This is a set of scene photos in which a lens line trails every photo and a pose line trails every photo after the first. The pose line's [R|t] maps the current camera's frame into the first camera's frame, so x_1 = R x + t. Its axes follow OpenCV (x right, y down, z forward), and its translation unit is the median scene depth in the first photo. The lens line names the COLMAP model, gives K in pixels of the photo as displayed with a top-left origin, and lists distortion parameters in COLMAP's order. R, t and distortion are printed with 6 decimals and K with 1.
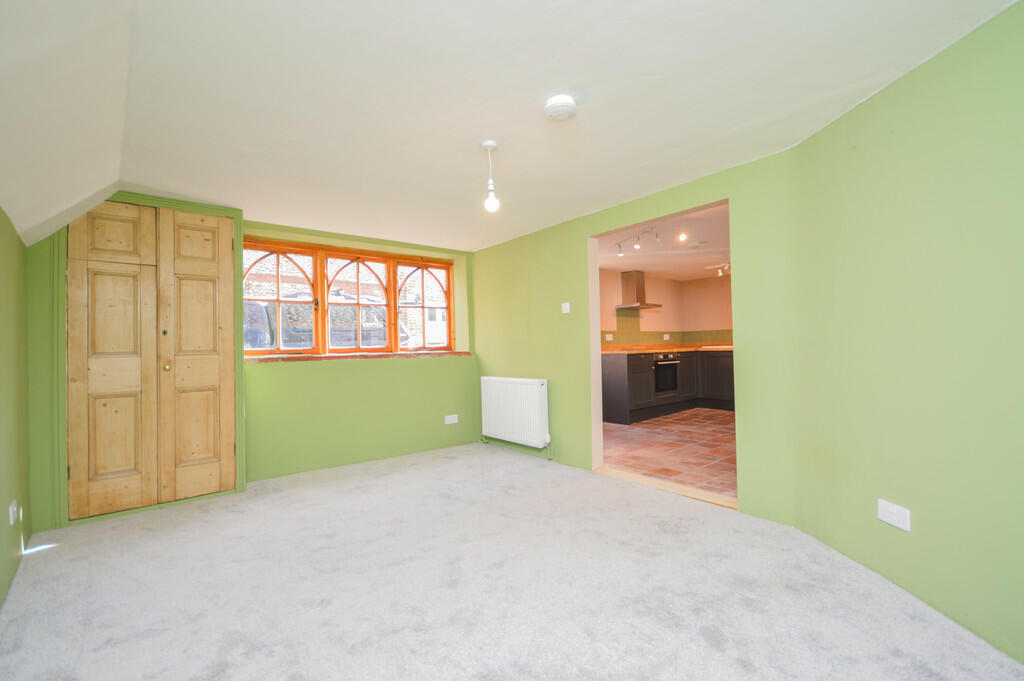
lens RADIAL K [[455.9, 0, 512.0], [0, 455.9, 340.5], [0, 0, 1]] dist [0.000774, -0.000135]
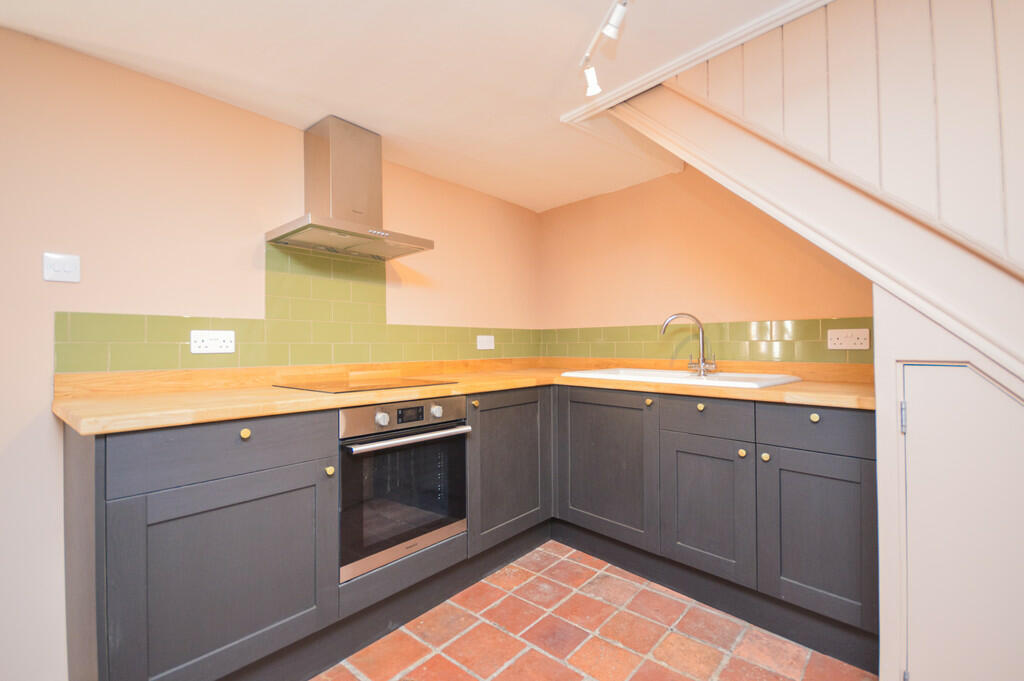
lens RADIAL K [[455.9, 0, 512.0], [0, 455.9, 340.5], [0, 0, 1]] dist [0.000774, -0.000135]
pose [[0.989948, 0.012451, 0.140885, 0.341171], [-0.011508, 0.999906, -0.007506, -0.007749], [-0.140965, 0.005809, 0.989997, 0.685536]]
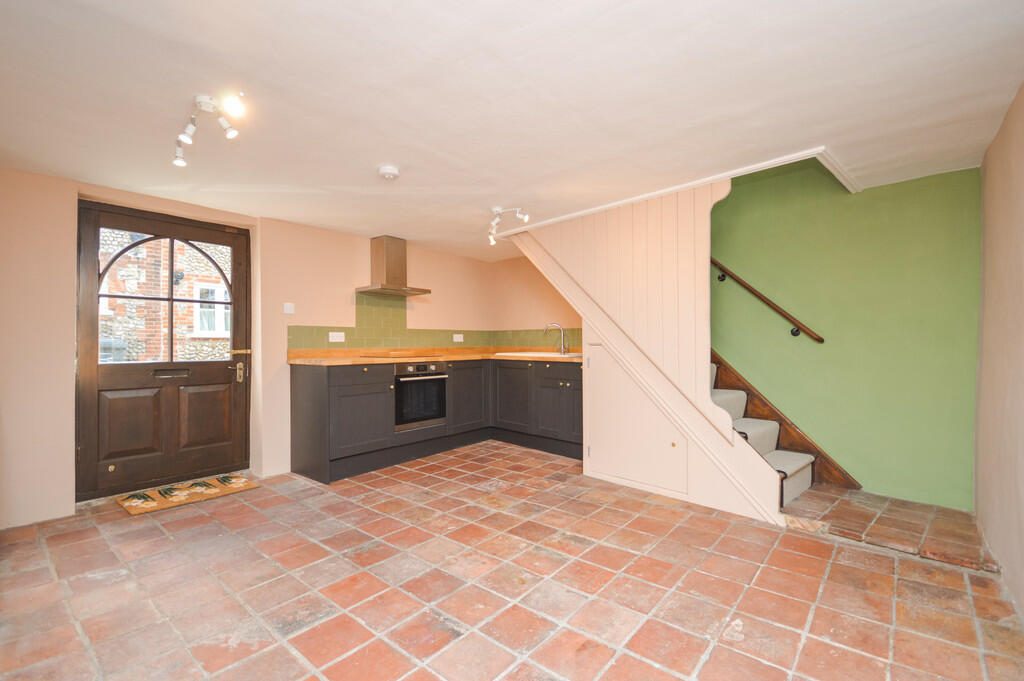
lens RADIAL K [[455.9, 0, 512.0], [0, 455.9, 340.5], [0, 0, 1]] dist [0.000774, -0.000135]
pose [[0.986697, 0.013161, 0.162036, 0.341139], [-0.013340, 0.999911, 0.000019, -0.005779], [-0.162021, -0.002180, 0.986785, 0.323412]]
